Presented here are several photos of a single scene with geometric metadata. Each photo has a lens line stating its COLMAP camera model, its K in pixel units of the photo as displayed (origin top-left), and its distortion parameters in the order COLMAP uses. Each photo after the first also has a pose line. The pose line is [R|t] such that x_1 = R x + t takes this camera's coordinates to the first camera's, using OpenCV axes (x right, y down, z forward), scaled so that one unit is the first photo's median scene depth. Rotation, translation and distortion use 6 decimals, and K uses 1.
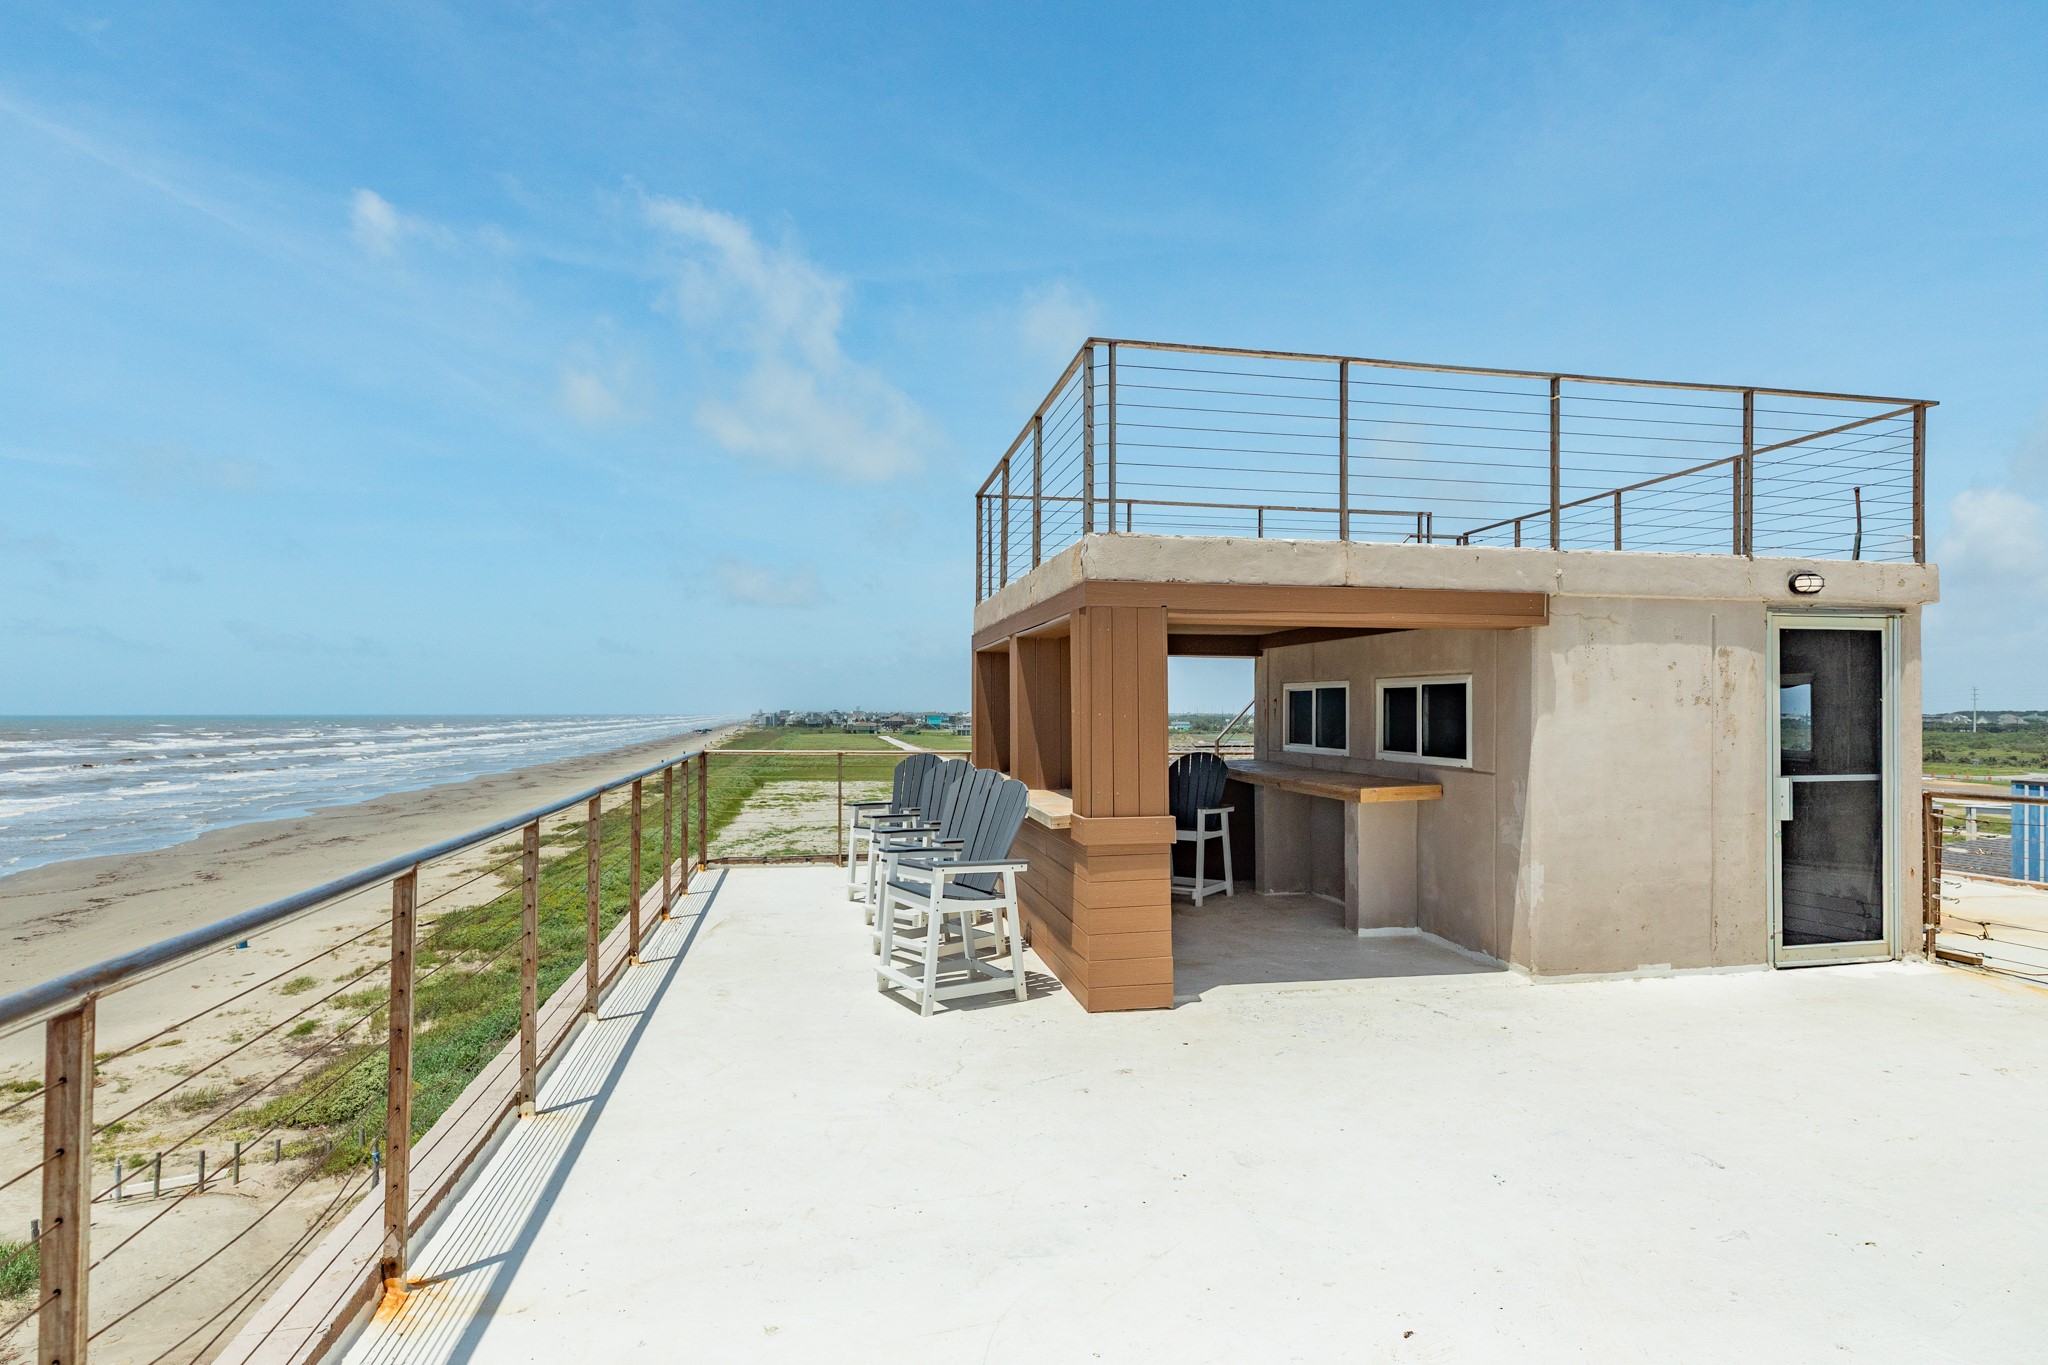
lens RADIAL K [[1072.1, 0, 1034.9], [0, 1072.1, 704.2], [0, 0, 1]] dist [-0.004828, -0.001248]
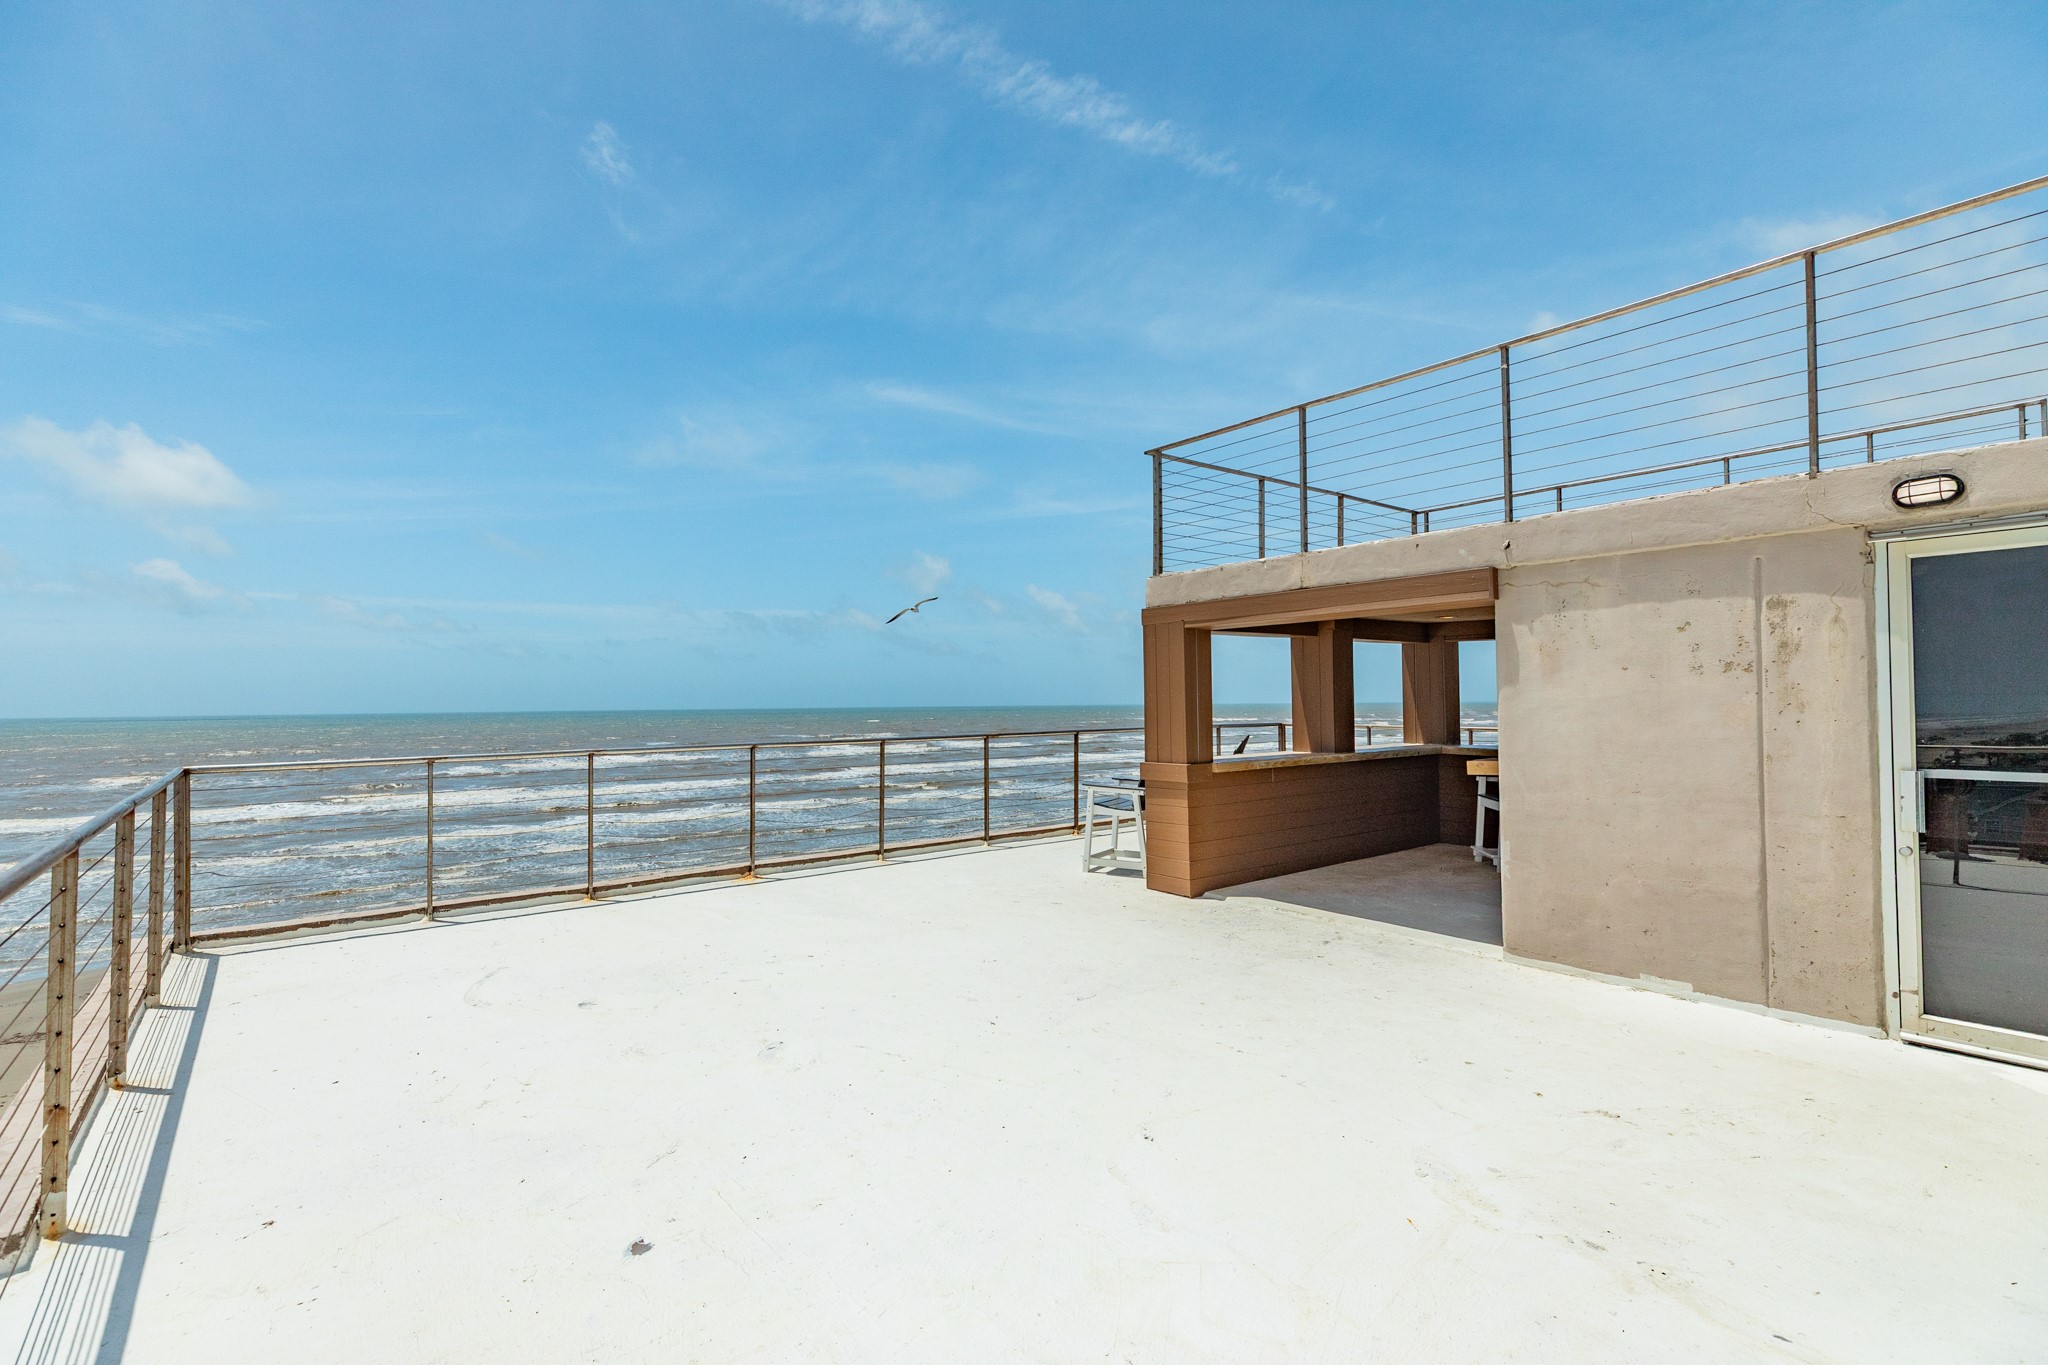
lens RADIAL K [[947.7, 0, 1026.8], [0, 947.7, 679.7], [0, 0, 1]] dist [0.000859, 0.000010]
pose [[0.435578, -0.028572, -0.899697, 0.995310], [0.016286, 0.999583, -0.023859, 0.014170], [0.900003, -0.004260, 0.435862, 0.205043]]
